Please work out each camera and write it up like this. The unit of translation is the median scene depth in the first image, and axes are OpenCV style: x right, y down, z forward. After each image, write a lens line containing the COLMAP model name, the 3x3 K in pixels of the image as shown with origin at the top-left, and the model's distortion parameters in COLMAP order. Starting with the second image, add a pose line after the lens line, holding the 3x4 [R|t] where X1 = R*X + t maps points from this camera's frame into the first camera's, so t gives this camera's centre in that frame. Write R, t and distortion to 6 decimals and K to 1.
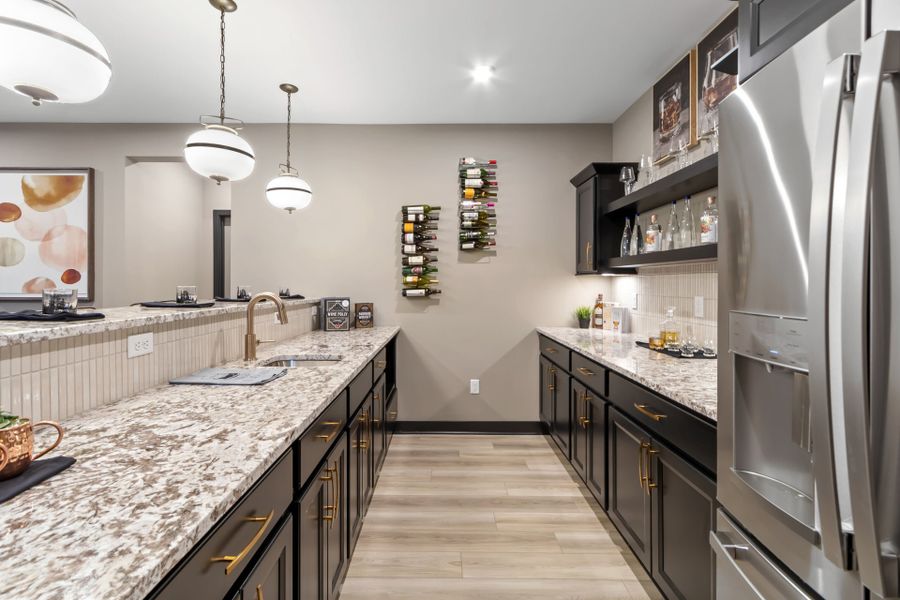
lens RADIAL K [[425.7, 0, 446.3], [0, 425.7, 283.7], [0, 0, 1]] dist [0.002612, 0.000050]
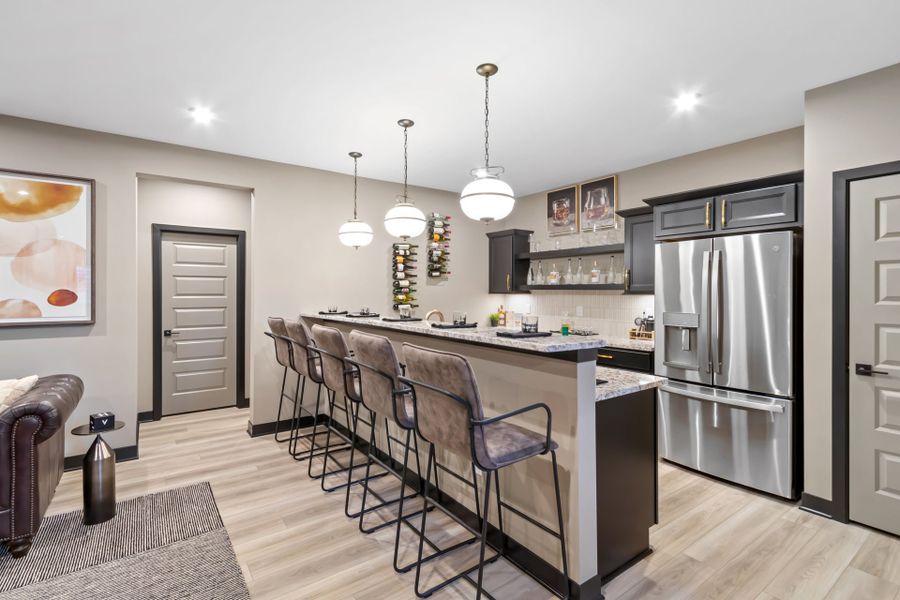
lens RADIAL K [[422.6, 0, 447.6], [0, 422.6, 290.7], [0, 0, 1]] dist [0.002224, 0.000343]
pose [[0.811787, -0.000417, 0.583953, -0.750160], [0.000167, 1.000000, 0.000483, -0.031999], [-0.583953, -0.000295, 0.811787, -0.189895]]
